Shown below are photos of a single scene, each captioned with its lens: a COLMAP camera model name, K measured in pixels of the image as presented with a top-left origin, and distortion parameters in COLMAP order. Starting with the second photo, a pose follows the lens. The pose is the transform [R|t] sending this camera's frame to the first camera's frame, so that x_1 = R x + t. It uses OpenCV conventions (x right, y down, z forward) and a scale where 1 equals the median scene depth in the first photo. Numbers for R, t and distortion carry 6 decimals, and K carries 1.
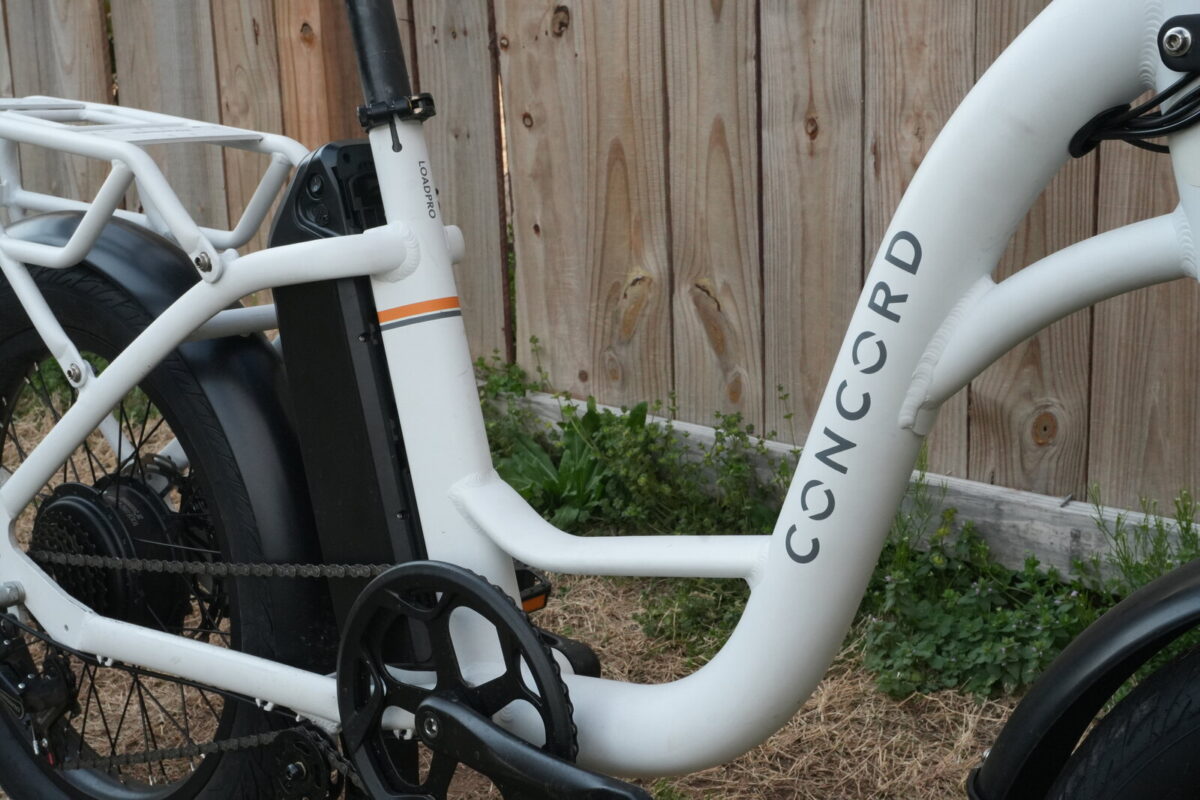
lens RADIAL K [[1718.2, 0, 608.1], [0, 1718.2, 392.5], [0, 0, 1]] dist [0.013344, 0.000000]
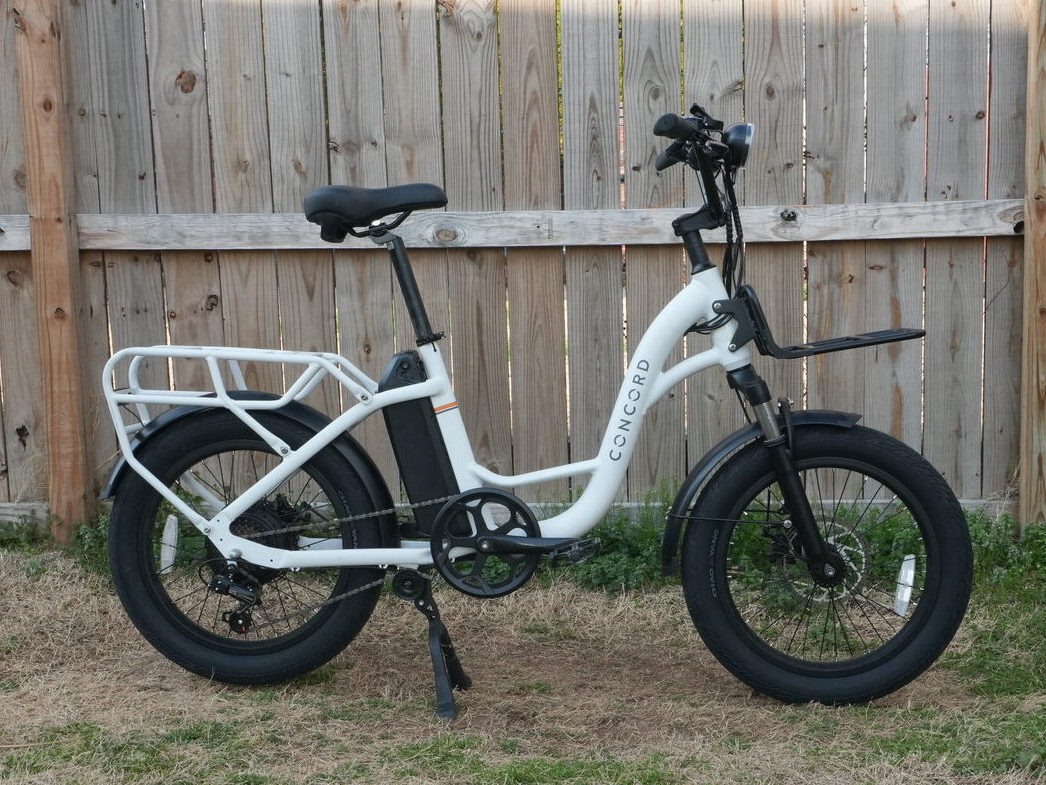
lens RADIAL K [[1493.7, 0, 529.7], [0, 1493.7, 402.0], [0, 0, 1]] dist [-0.002030, 0.000000]
pose [[0.815694, -0.071504, 0.574047, -0.866678], [0.145468, 0.985798, -0.083911, 0.105391], [-0.559894, 0.151951, 0.814512, -0.669610]]
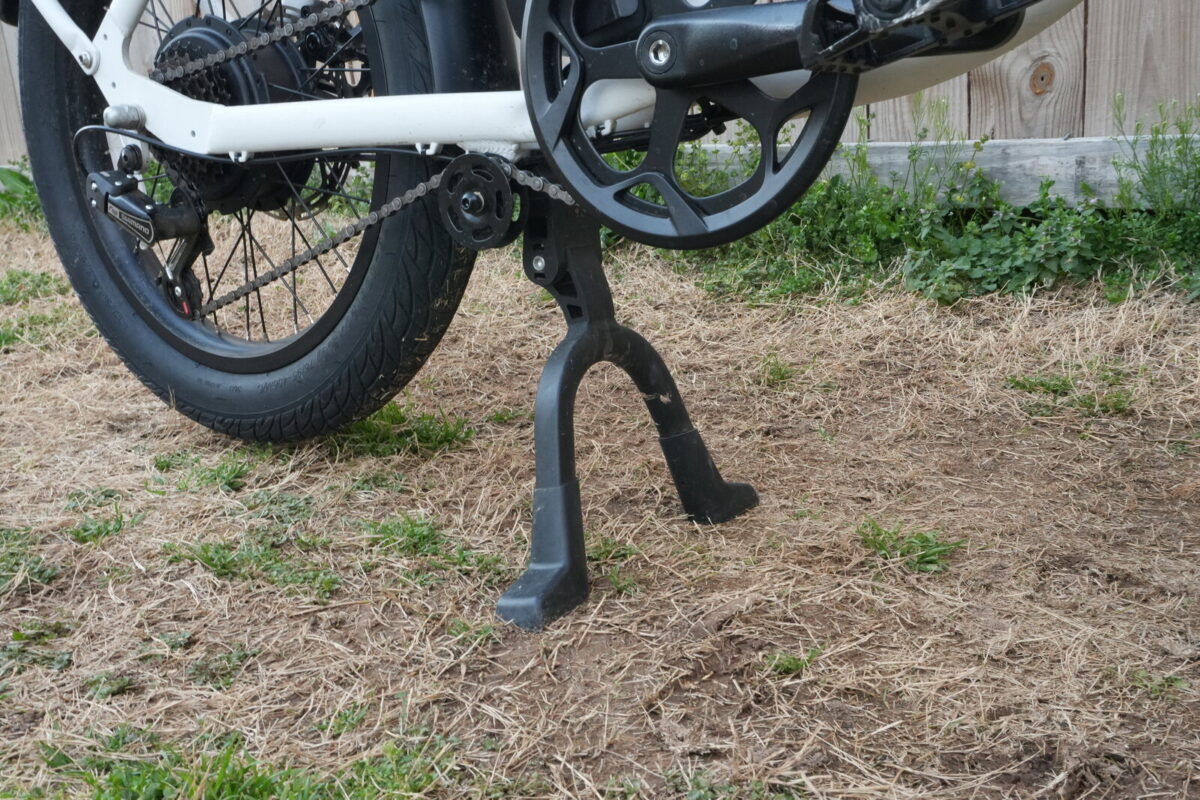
lens RADIAL K [[1129.4, 0, 602.3], [0, 1129.4, 395.8], [0, 0, 1]] dist [0.001488, 0.000000]
pose [[0.995898, -0.072044, 0.054744, -0.100251], [0.070458, 0.997052, 0.030381, 0.198590], [-0.056771, -0.026400, 0.998038, 0.271625]]
